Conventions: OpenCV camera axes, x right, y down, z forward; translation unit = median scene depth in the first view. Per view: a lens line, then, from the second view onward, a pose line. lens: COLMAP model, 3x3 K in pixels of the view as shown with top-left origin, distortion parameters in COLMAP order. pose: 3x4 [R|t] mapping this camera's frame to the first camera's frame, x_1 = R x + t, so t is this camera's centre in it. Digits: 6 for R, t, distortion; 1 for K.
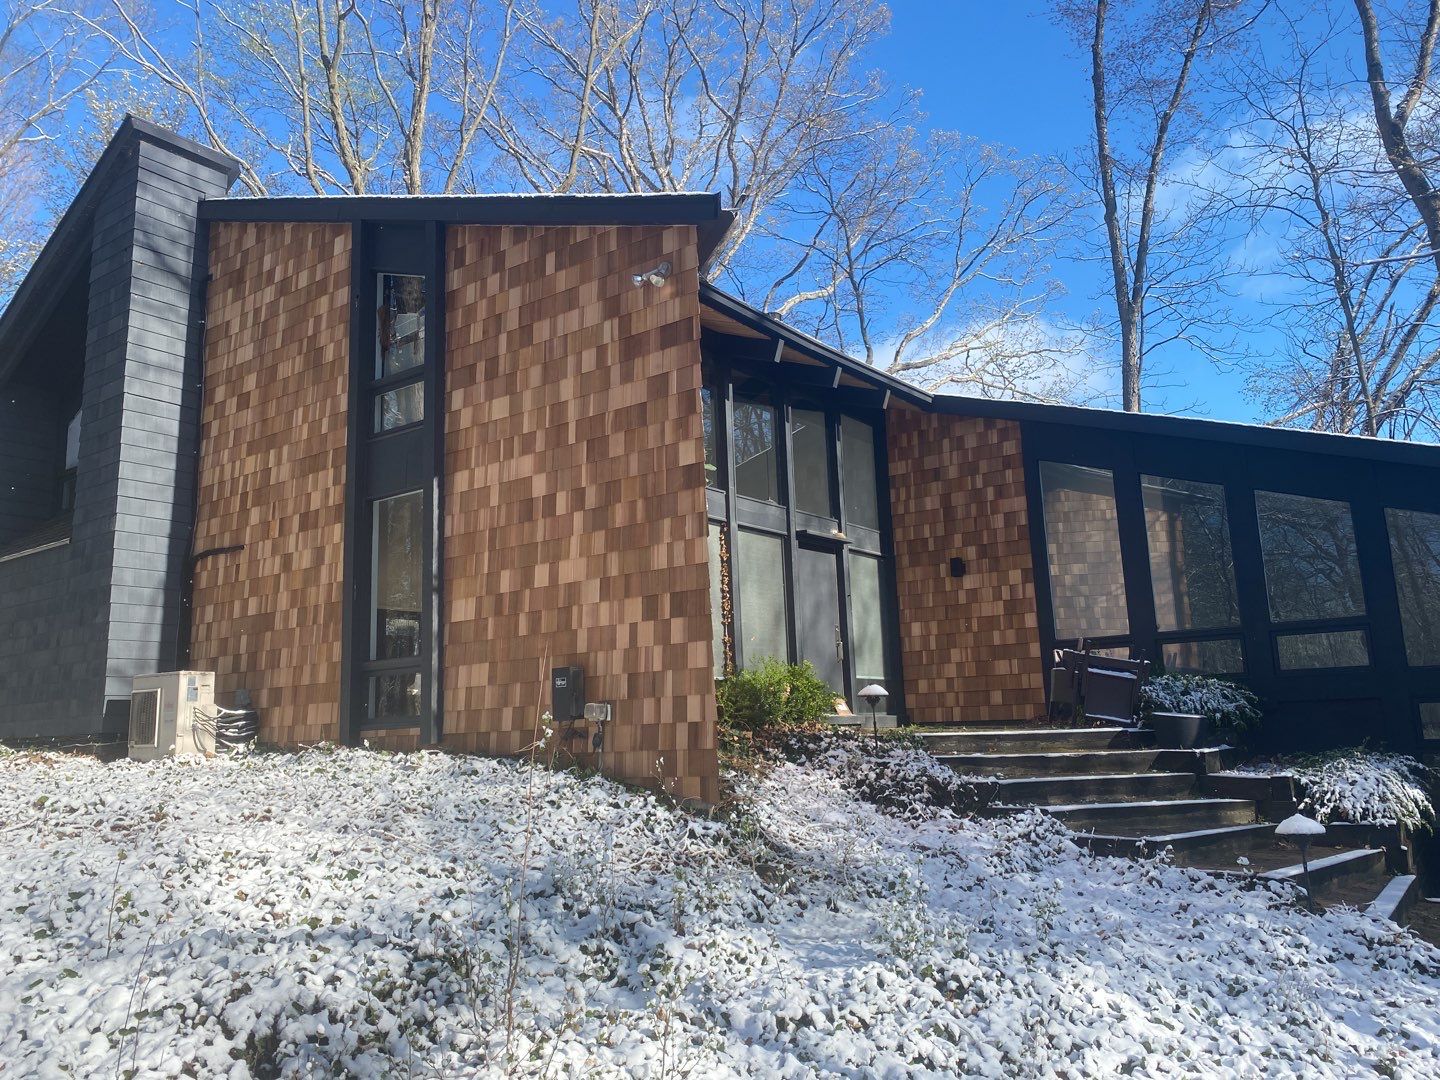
lens RADIAL K [[970.8, 0, 720.5], [0, 970.8, 529.7], [0, 0, 1]] dist [0.062587, -0.002965]
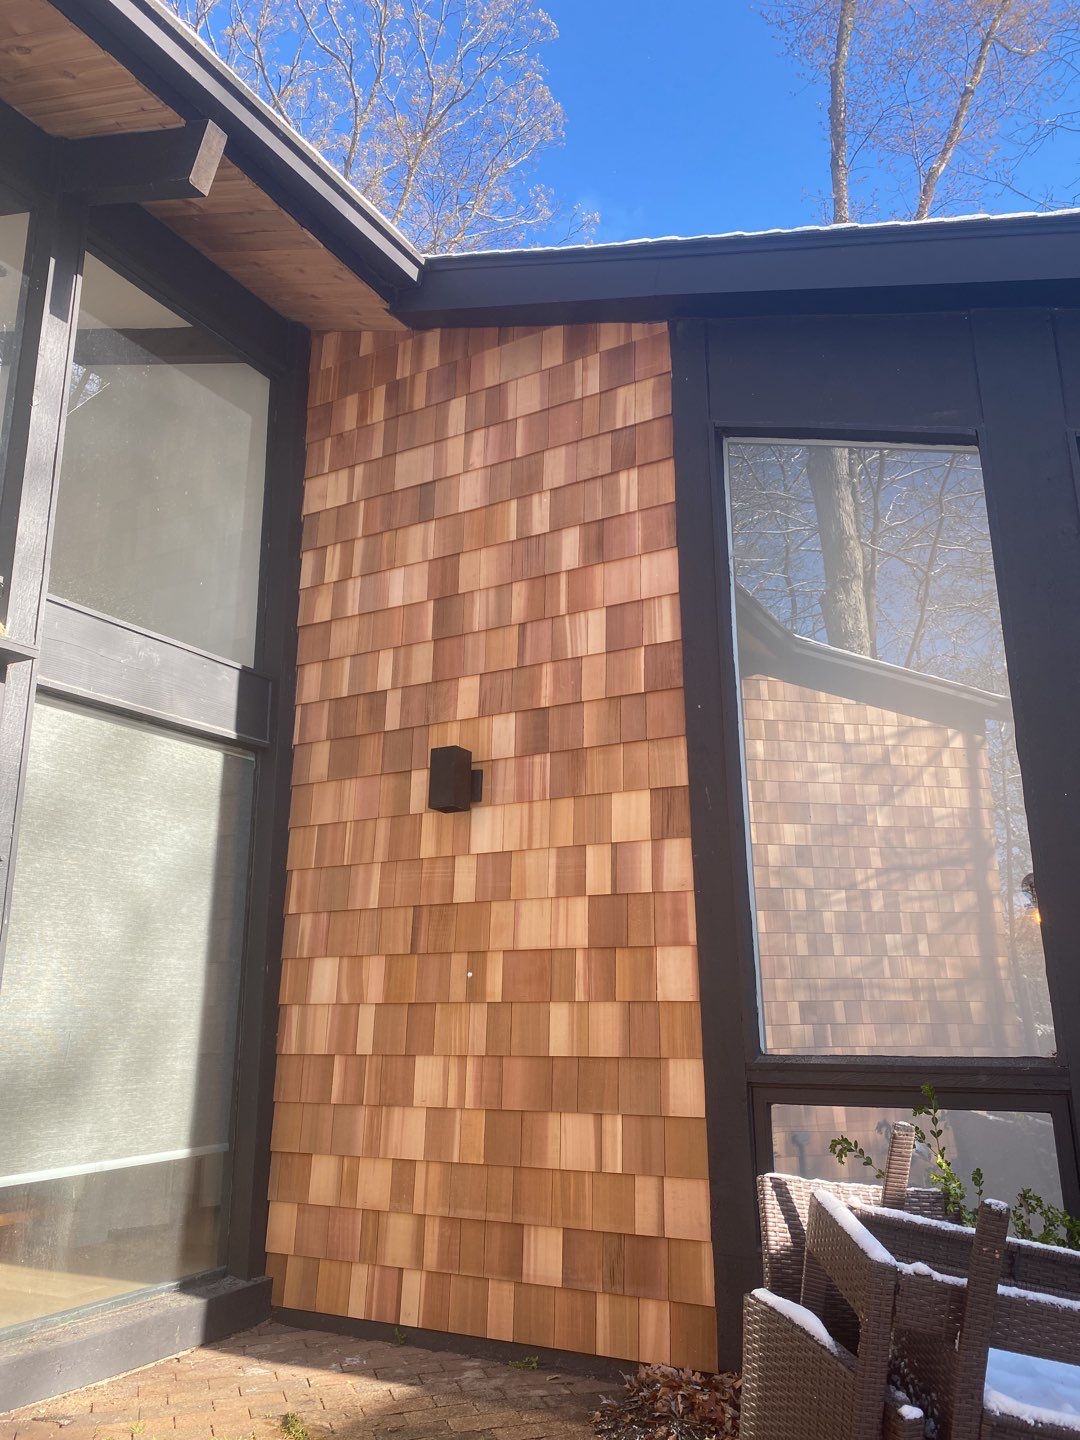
lens RADIAL K [[983.0, 0, 540.0], [0, 983.0, 720.0], [0, 0, 1]] dist [0.066619, -0.002486]
pose [[0.989575, 0.063513, 0.129254, 0.225878], [-0.051819, 0.994418, -0.091910, 0.046162], [-0.134370, 0.084254, 0.987343, 0.682965]]
